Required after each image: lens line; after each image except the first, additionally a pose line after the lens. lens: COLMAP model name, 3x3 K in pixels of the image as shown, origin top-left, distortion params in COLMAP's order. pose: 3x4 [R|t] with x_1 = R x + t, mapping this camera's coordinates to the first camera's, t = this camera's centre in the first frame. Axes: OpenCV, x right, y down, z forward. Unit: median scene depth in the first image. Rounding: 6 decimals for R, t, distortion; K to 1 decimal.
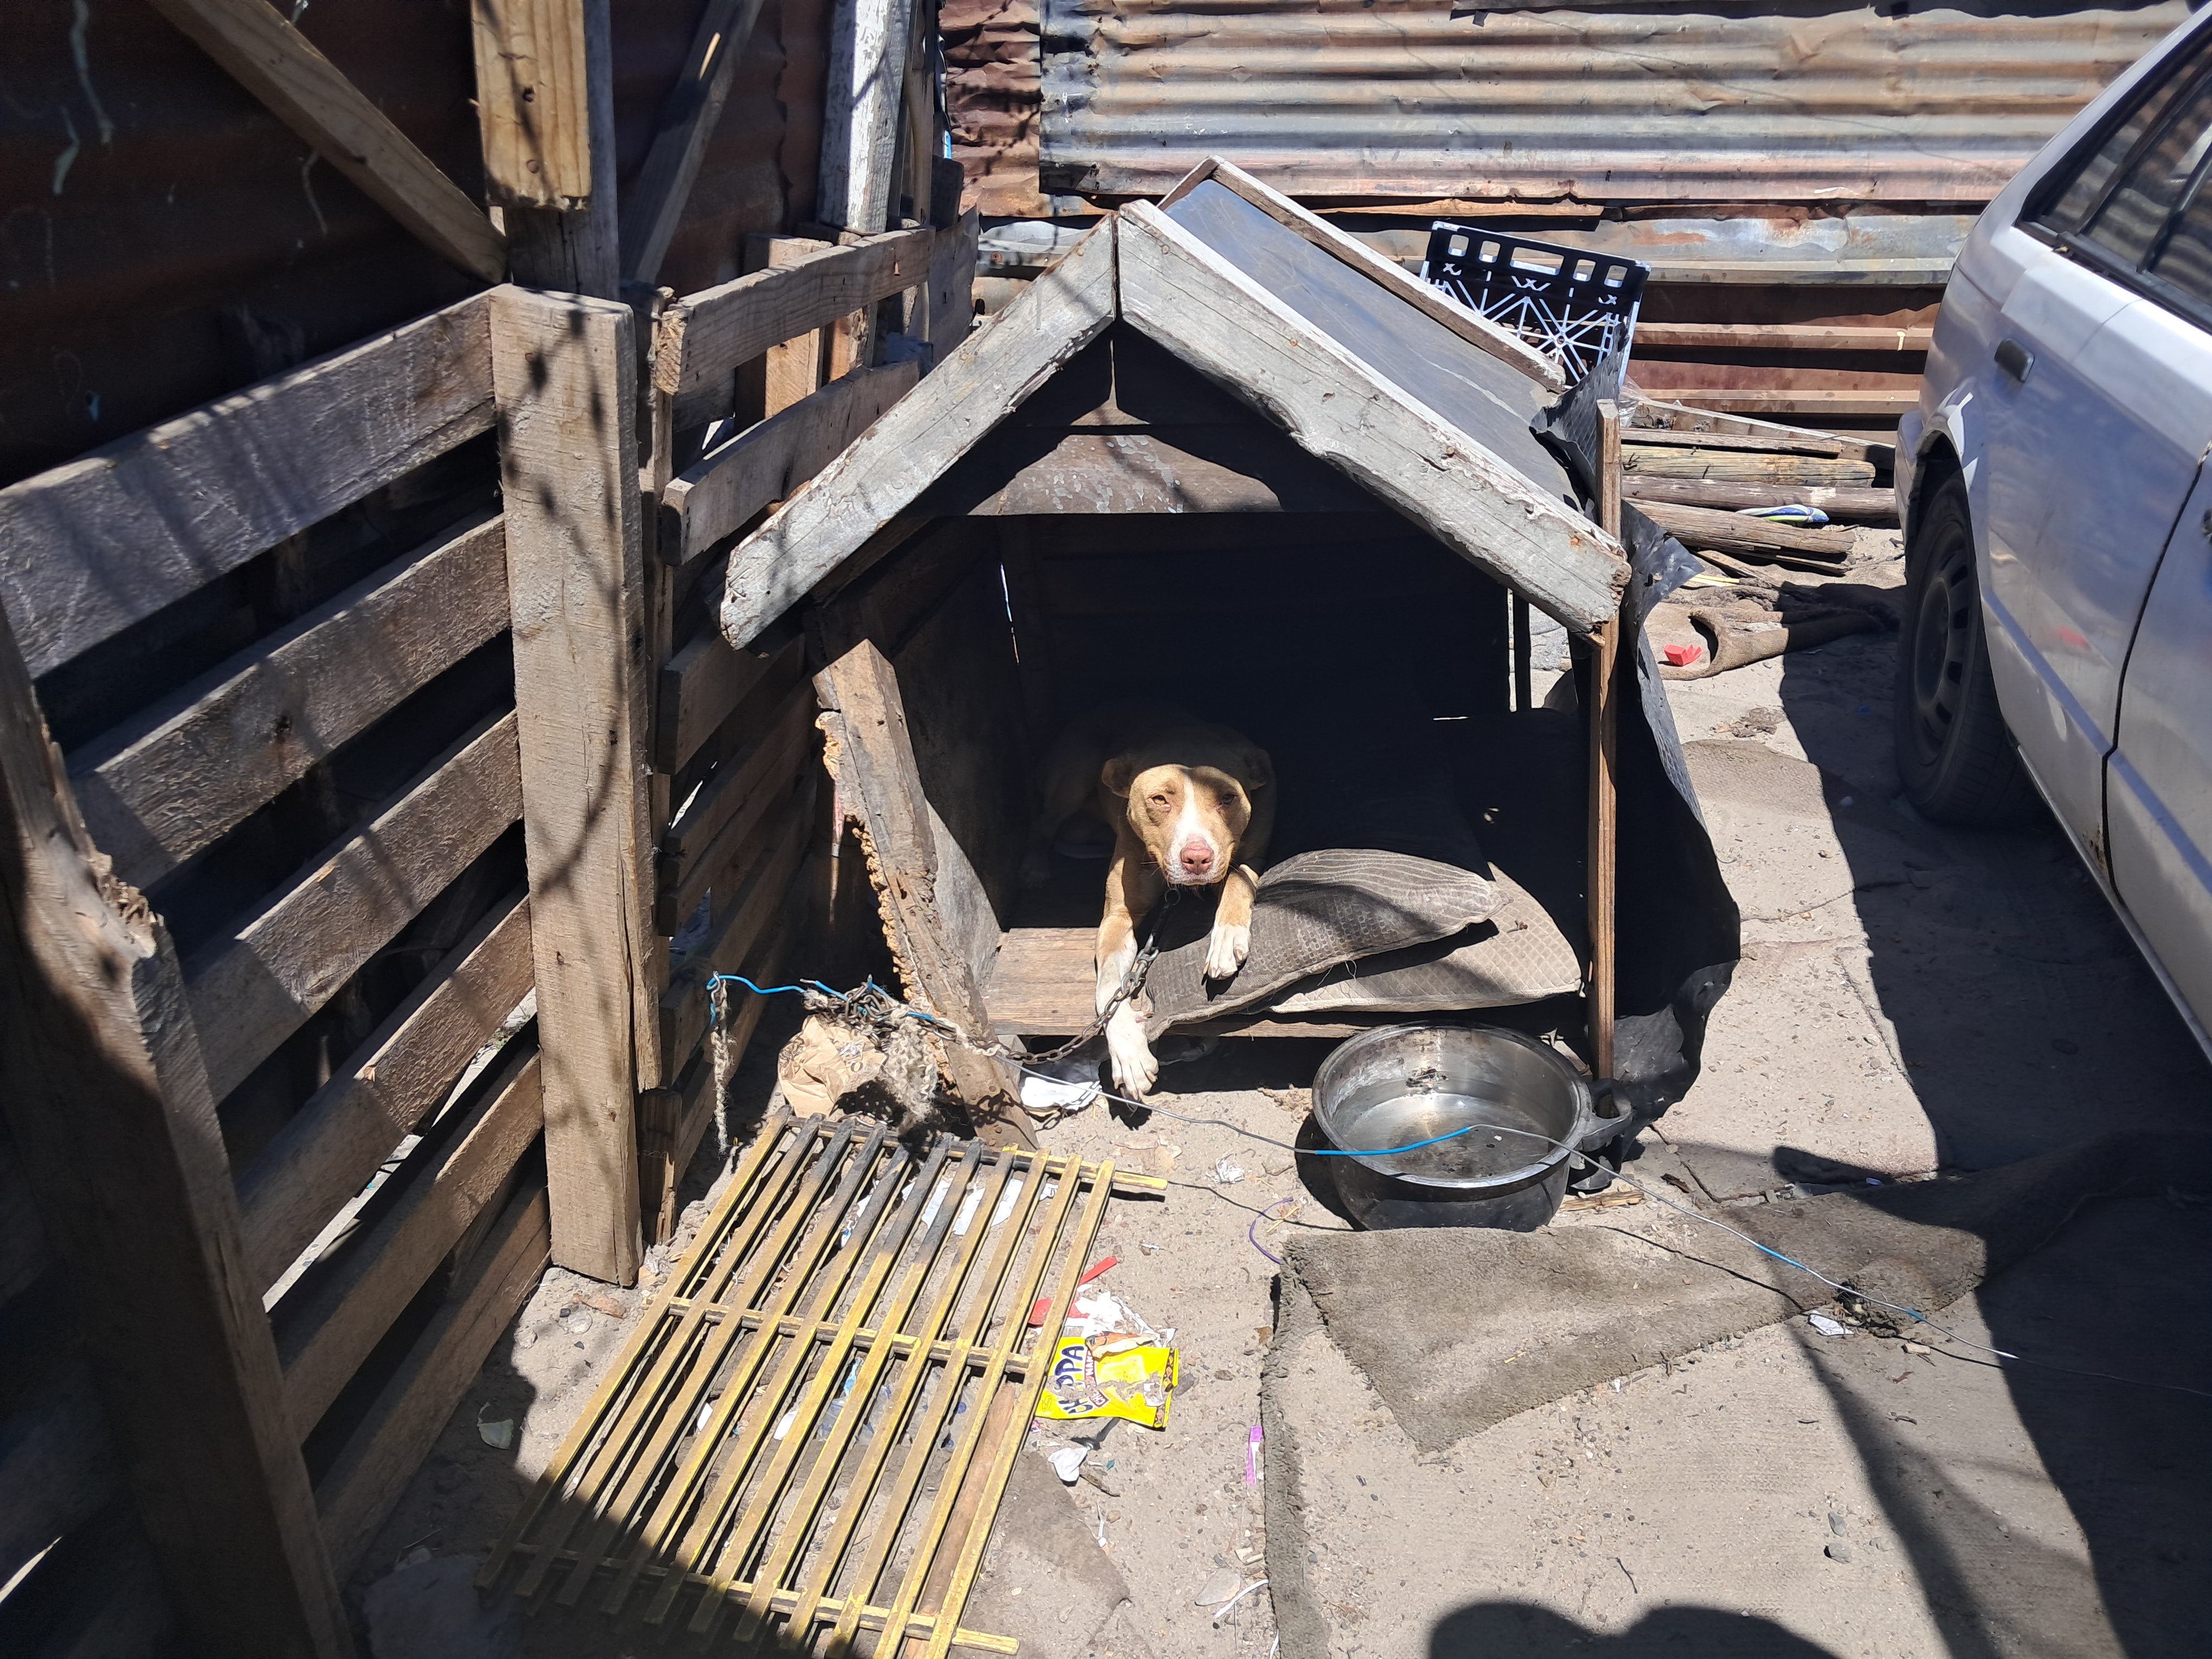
lens RADIAL K [[1764.4, 0, 1090.0], [0, 1764.4, 819.8], [0, 0, 1]] dist [0.018340, -0.030407]
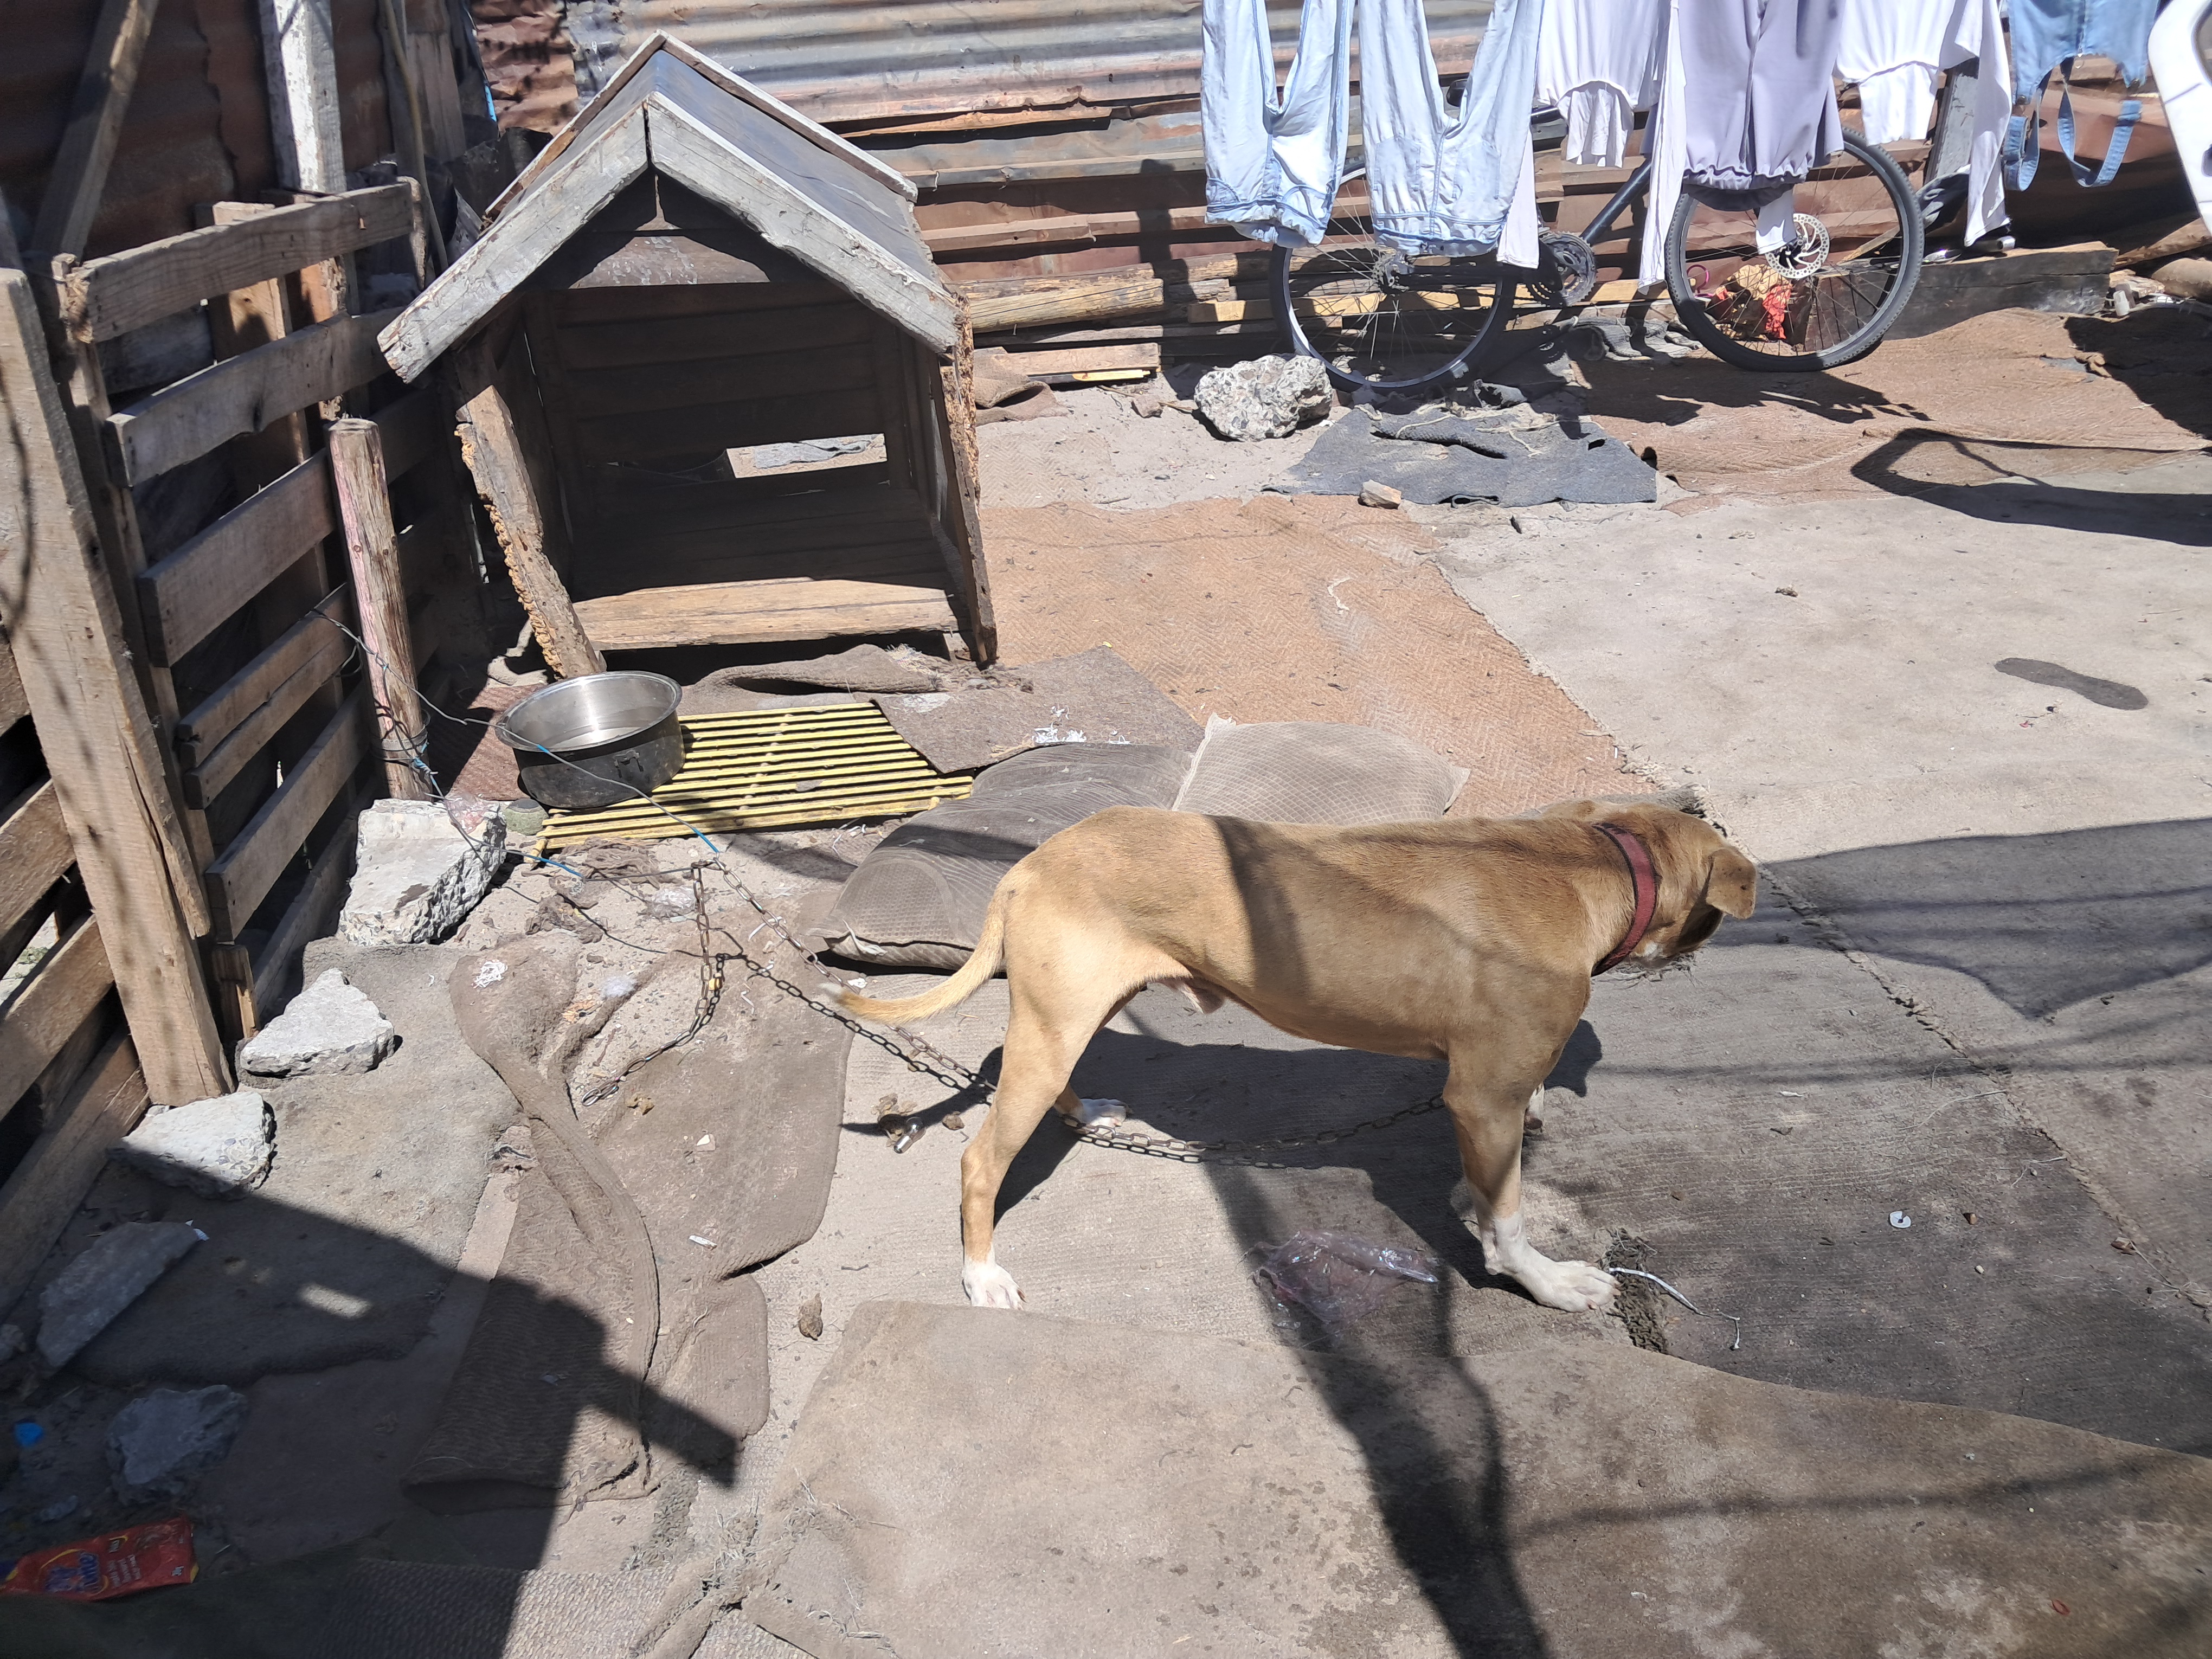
lens RADIAL K [[1764.4, 0, 1156.9], [0, 1764.4, 846.1], [0, 0, 1]] dist [0.018340, -0.030407]
pose [[0.977191, -0.150361, 0.149968, 0.167972], [0.142555, 0.987870, 0.061572, 0.088559], [-0.157406, -0.038789, 0.986772, -0.220305]]
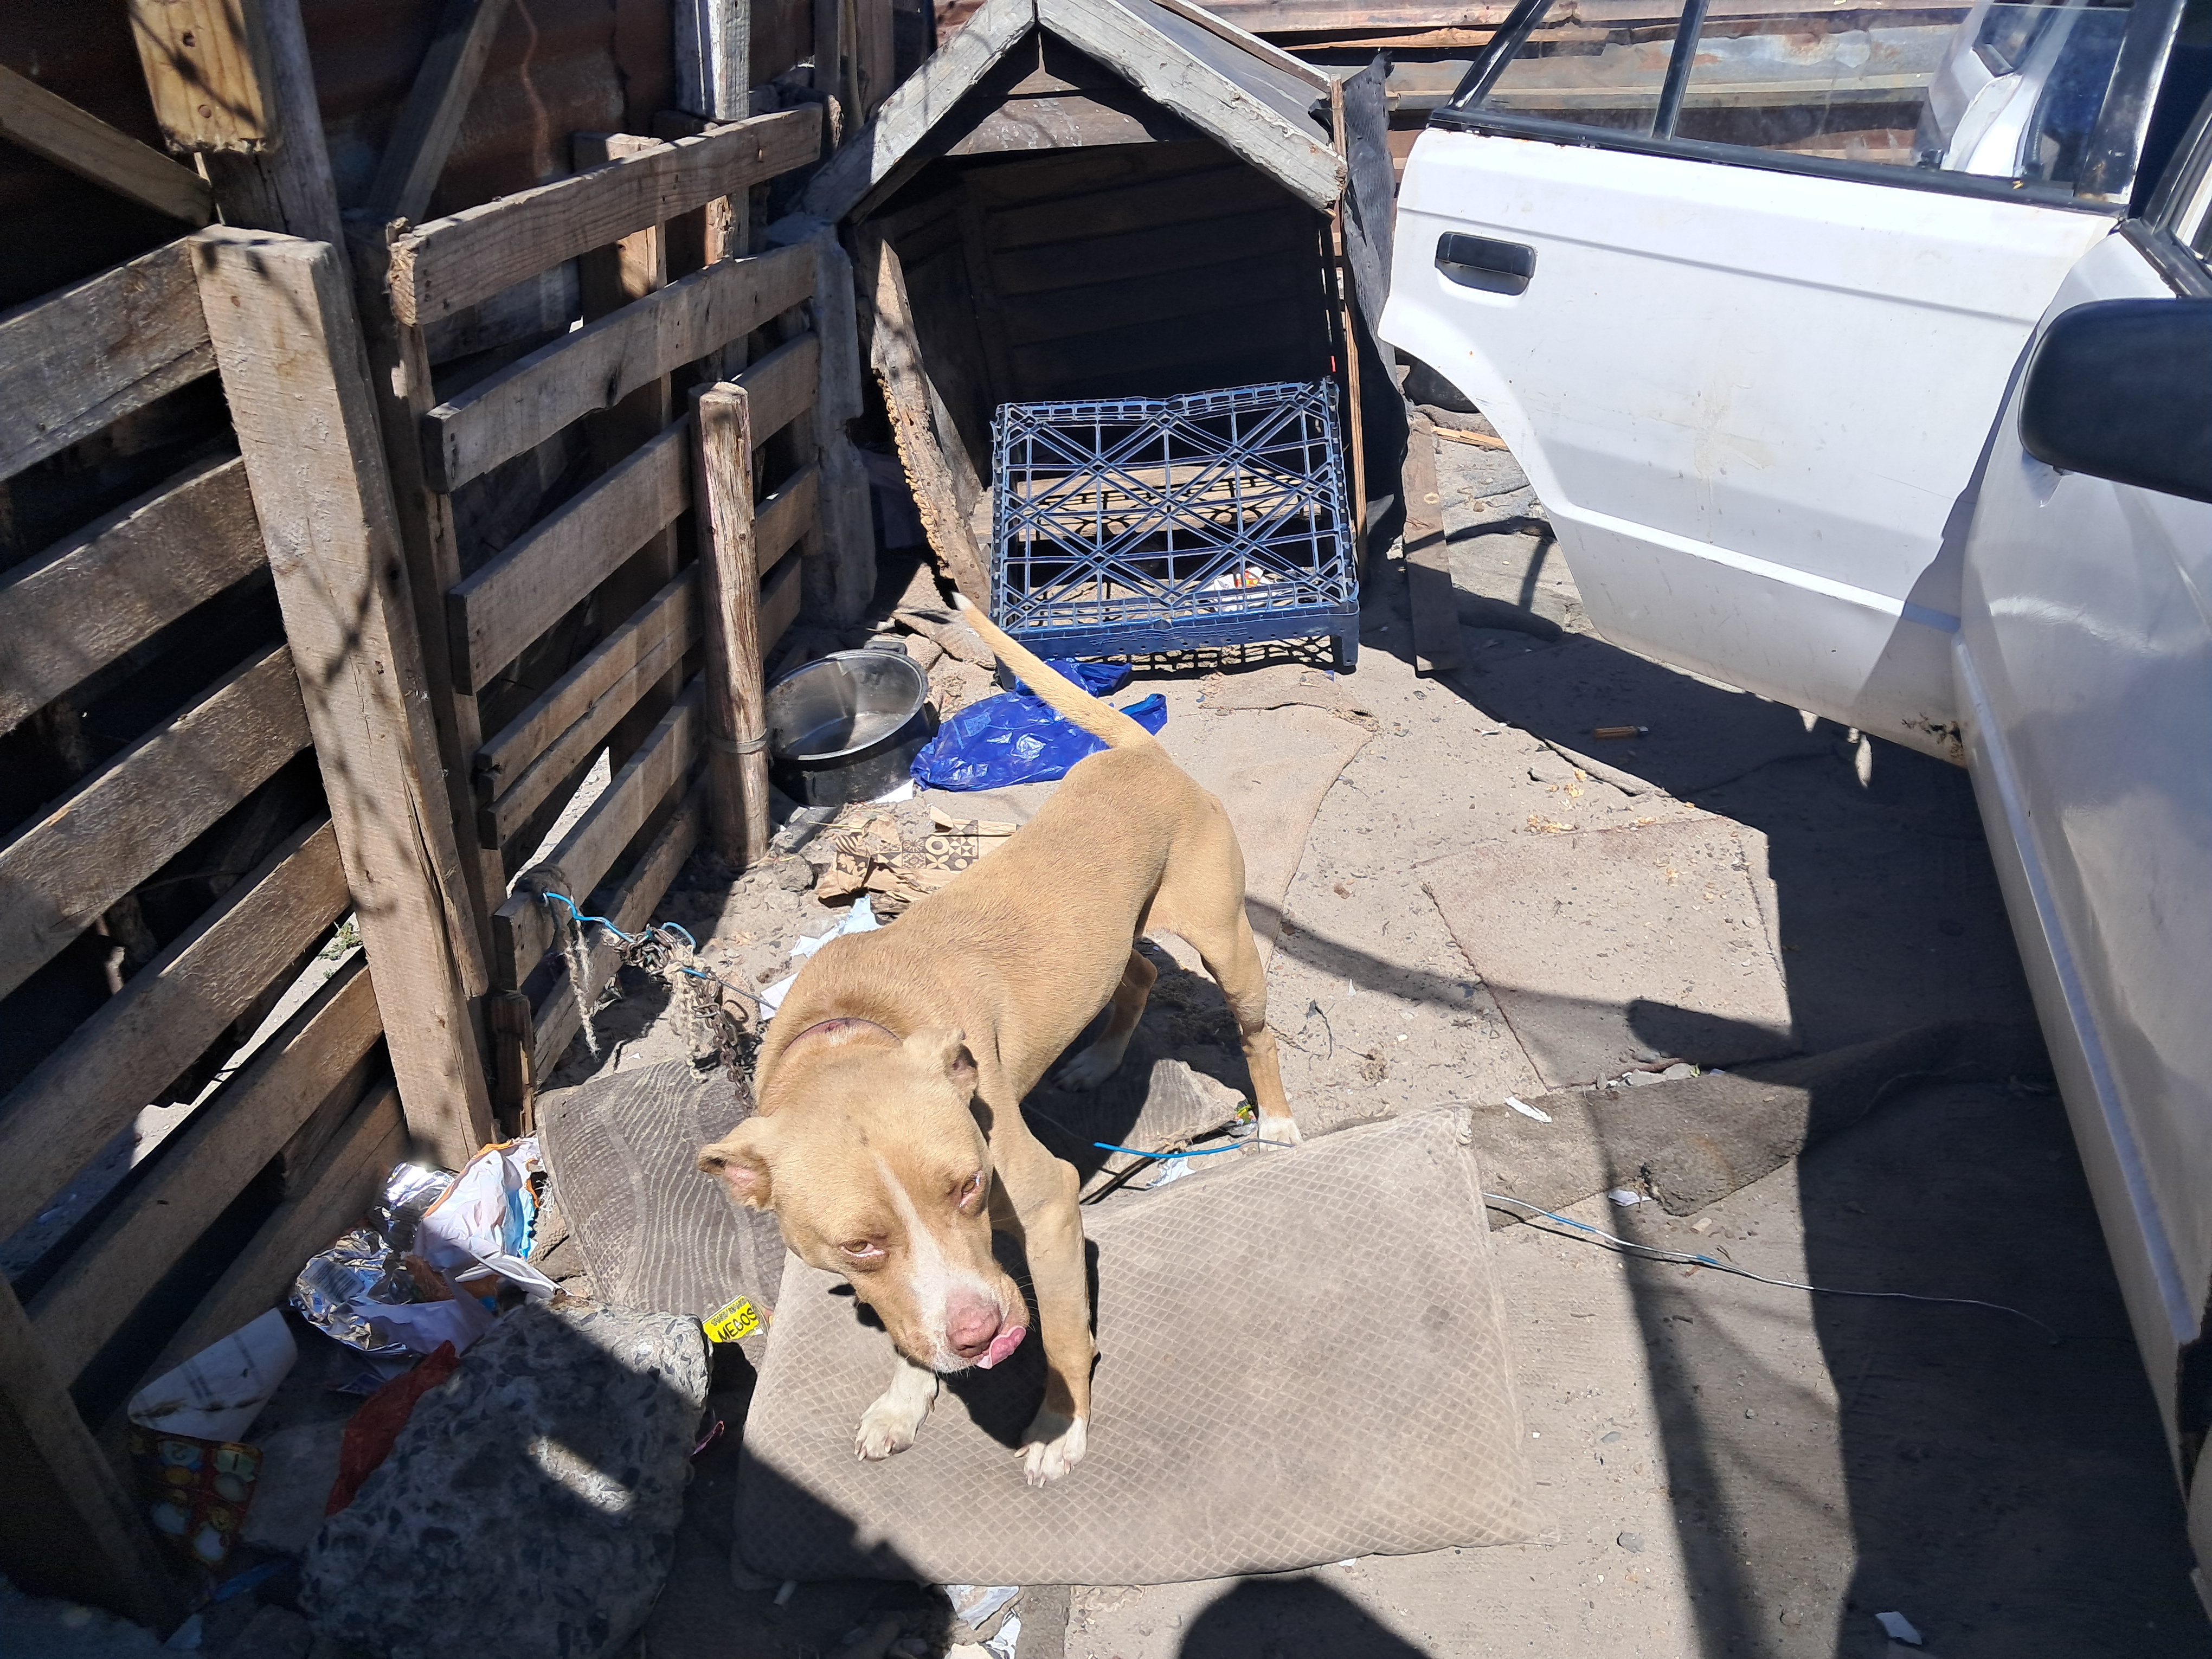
lens RADIAL K [[1764.4, 0, 1096.5], [0, 1764.4, 825.1], [0, 0, 1]] dist [0.018340, -0.030407]
pose [[0.997476, -0.015547, -0.069282, 0.149920], [0.021816, 0.995643, 0.090659, -0.027687], [0.067571, -0.091941, 0.993469, 0.000591]]
